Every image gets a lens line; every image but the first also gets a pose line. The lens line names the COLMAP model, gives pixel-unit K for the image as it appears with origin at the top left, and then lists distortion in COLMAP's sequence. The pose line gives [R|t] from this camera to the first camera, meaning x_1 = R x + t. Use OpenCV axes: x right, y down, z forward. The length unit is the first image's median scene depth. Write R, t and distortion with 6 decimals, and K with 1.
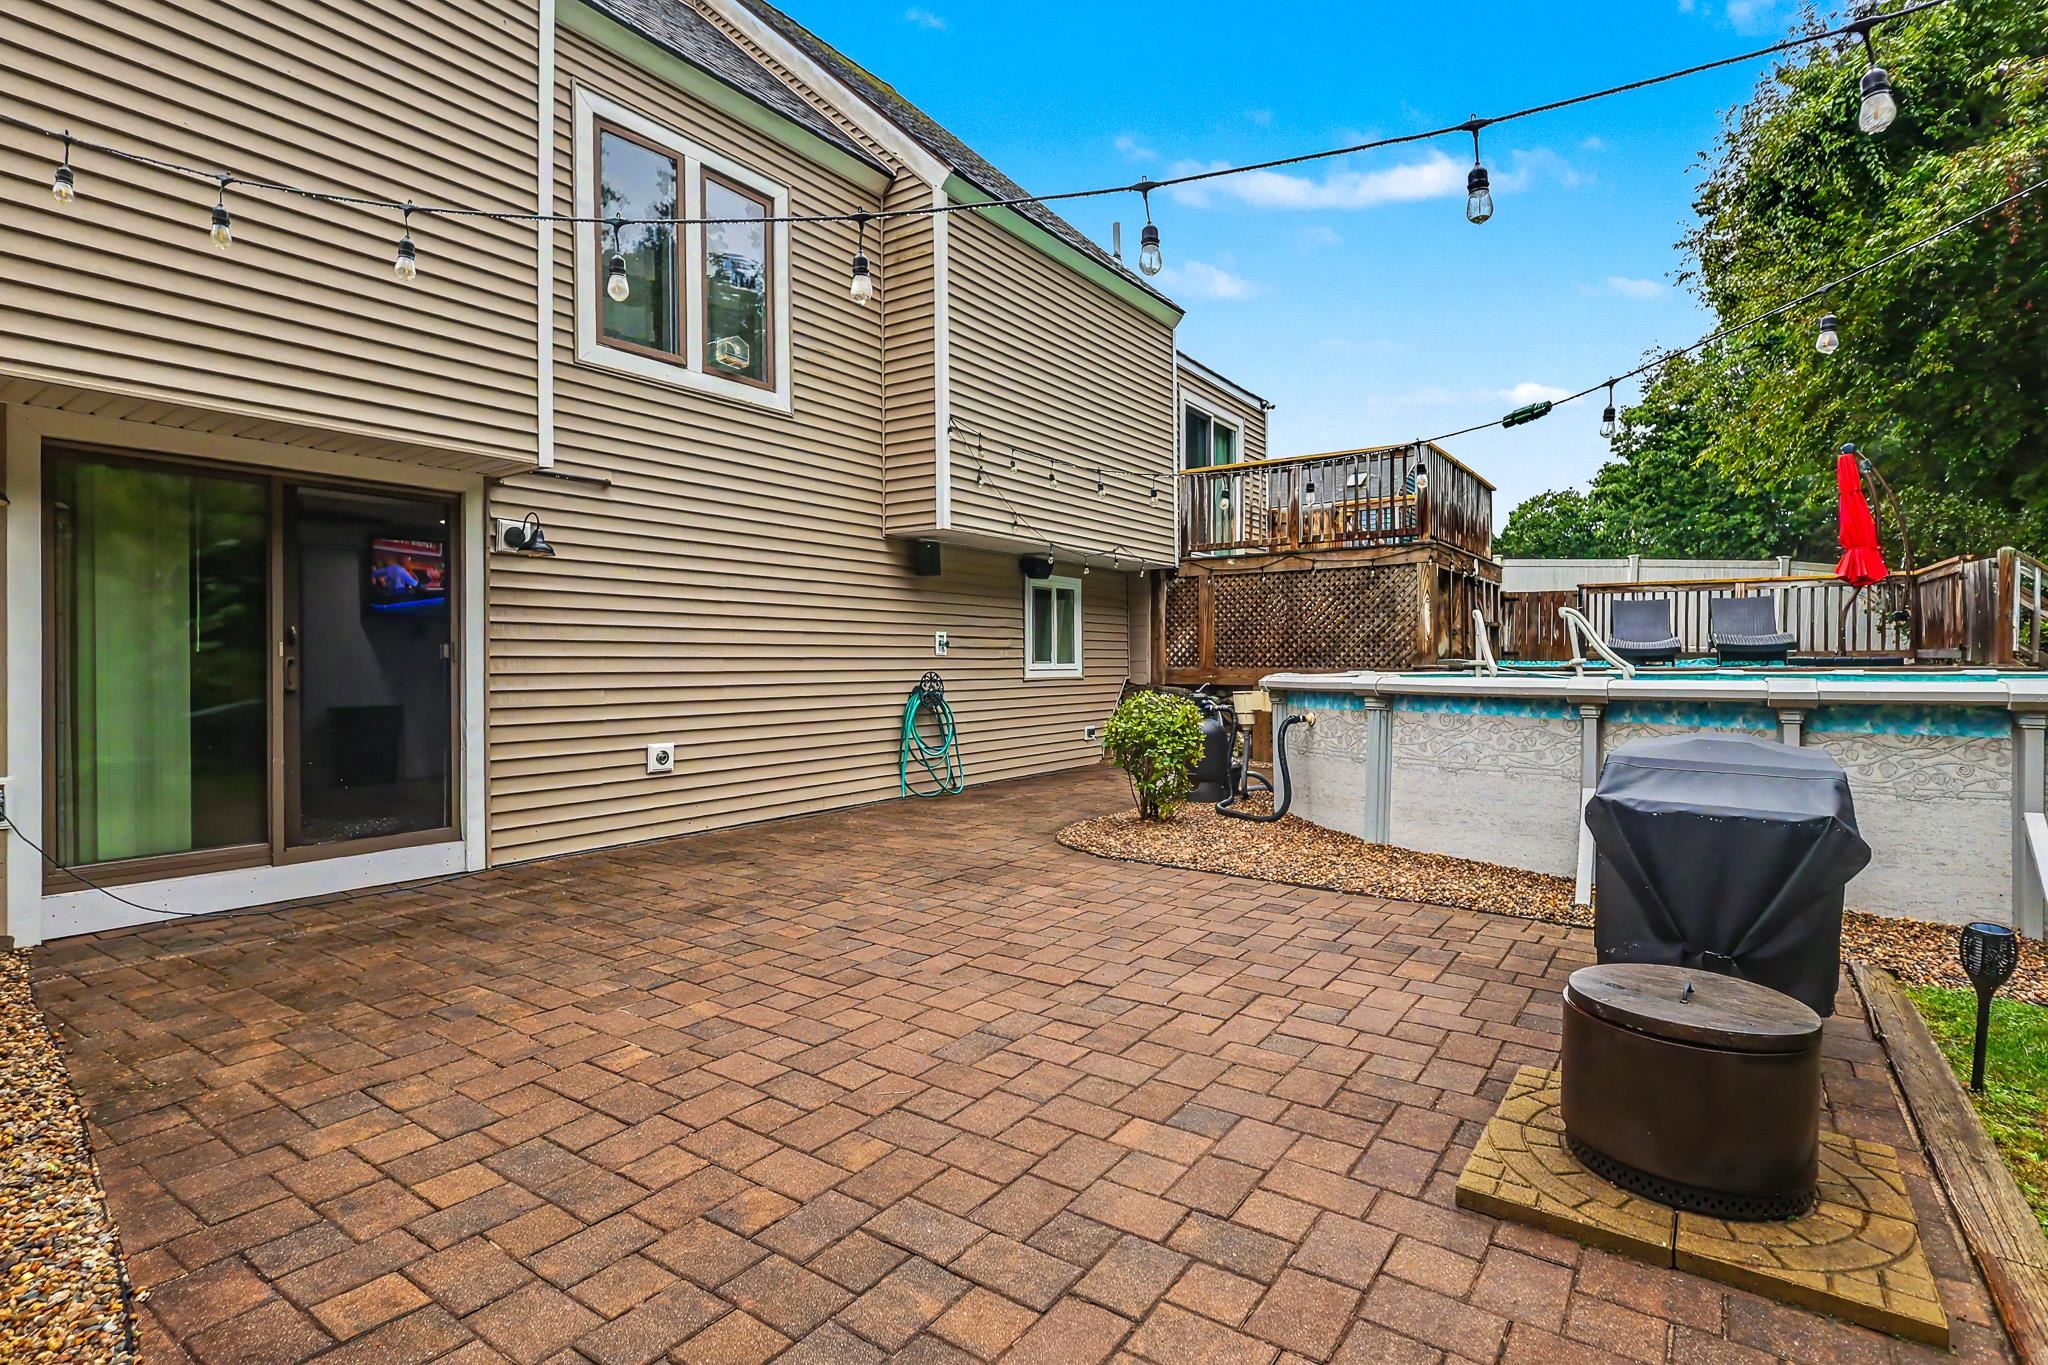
lens RADIAL K [[980.9, 0, 1028.3], [0, 980.9, 672.5], [0, 0, 1]] dist [0.000638, 0.000181]
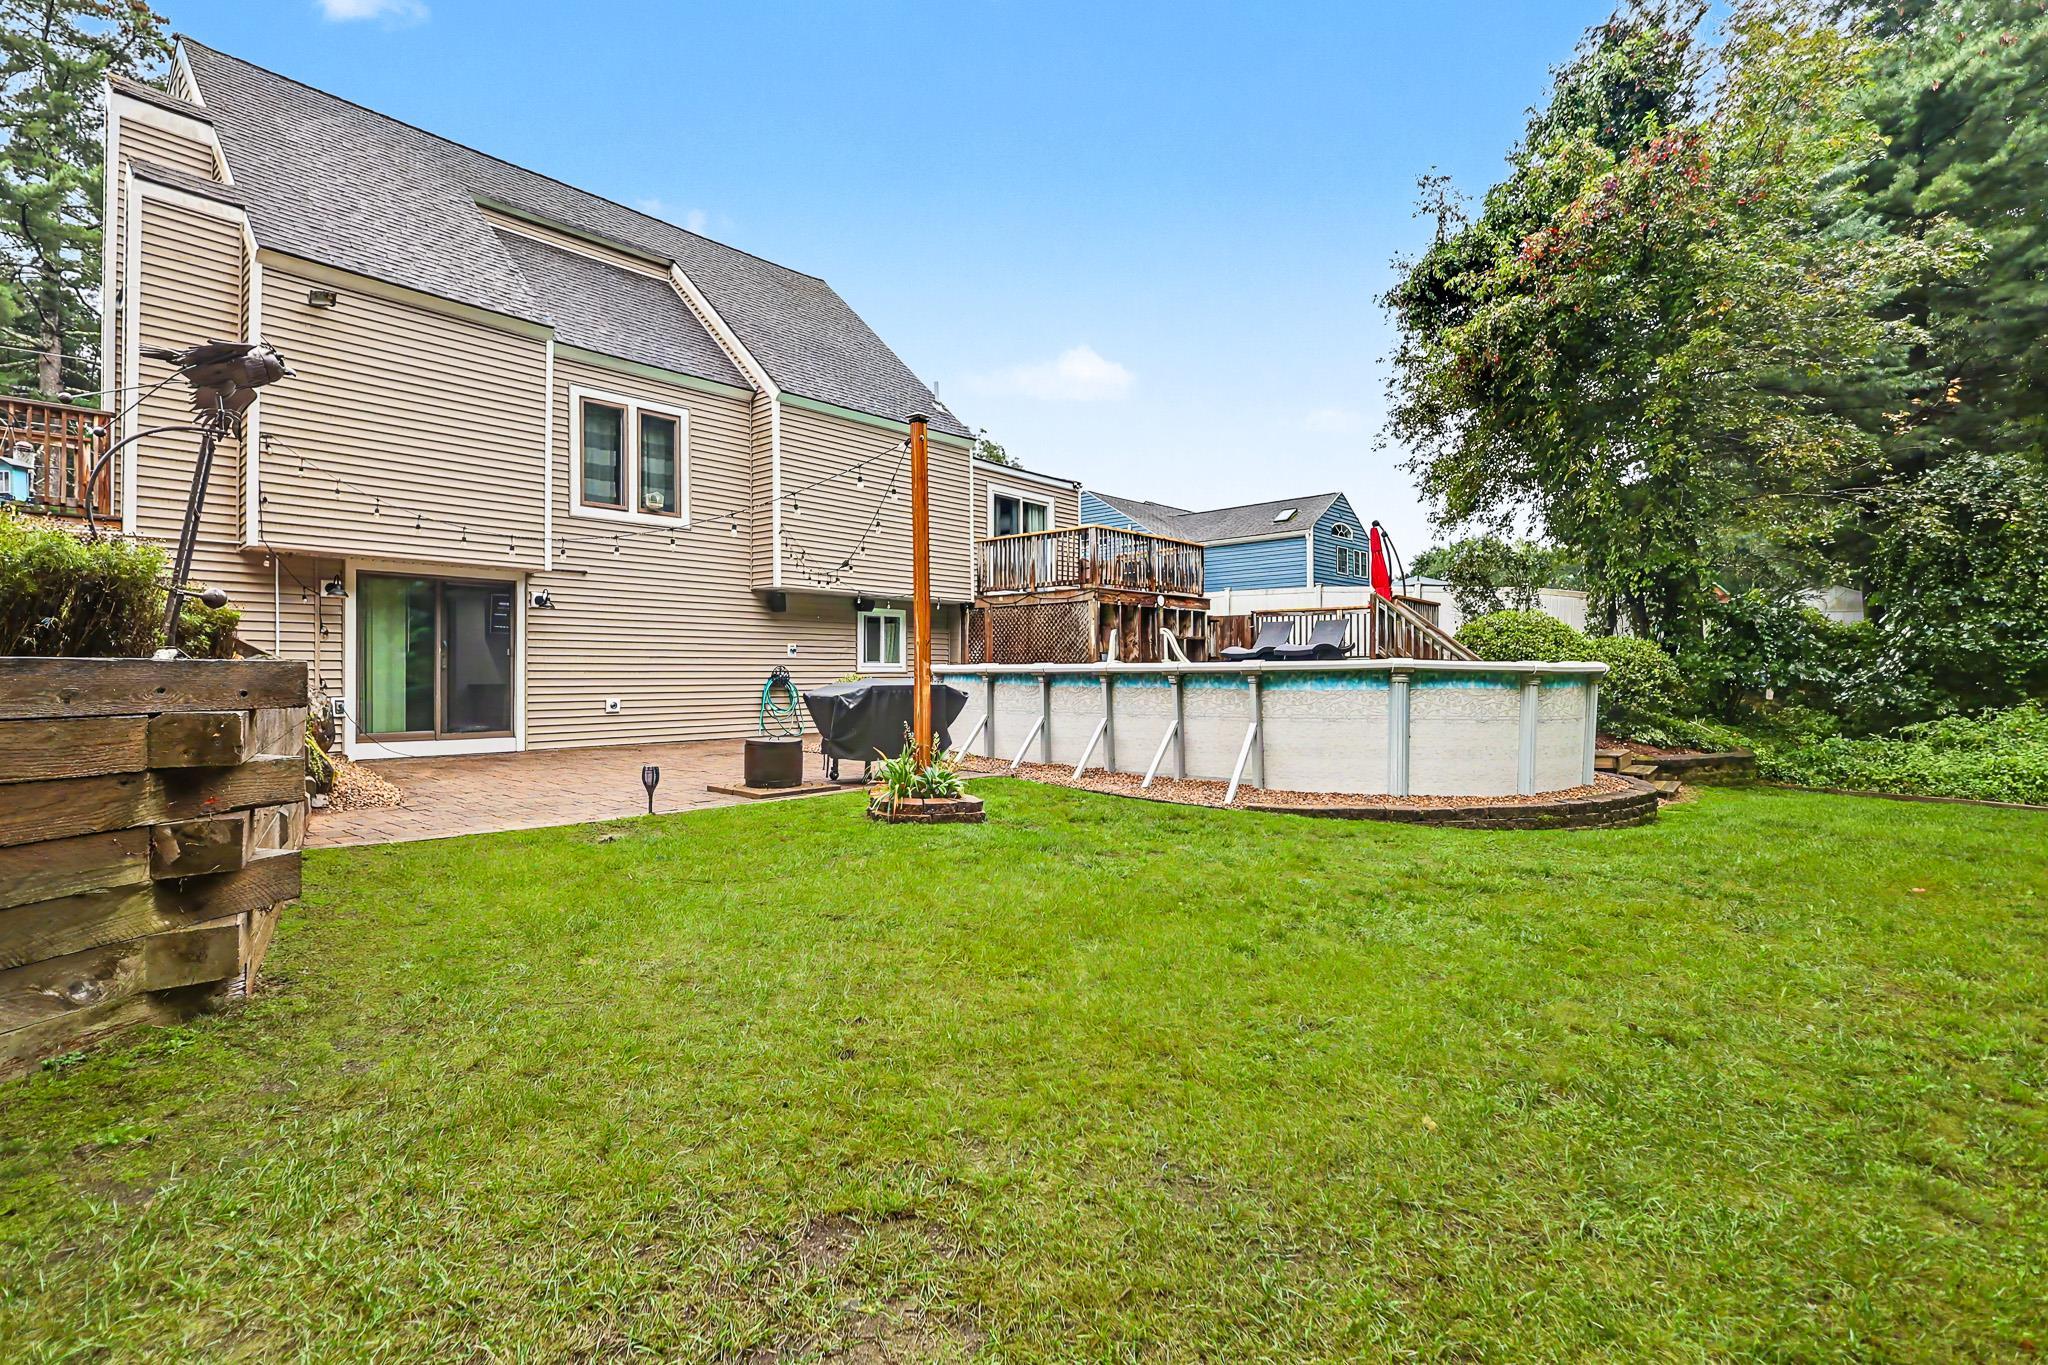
lens RADIAL K [[980.9, 0, 1019.4], [0, 980.9, 682.3], [0, 0, 1]] dist [0.000638, 0.000181]
pose [[0.990938, 0.002676, -0.134294, 0.587103], [-0.003380, 0.999982, -0.005015, 0.037499], [0.134278, 0.005423, 0.990929, -0.721408]]
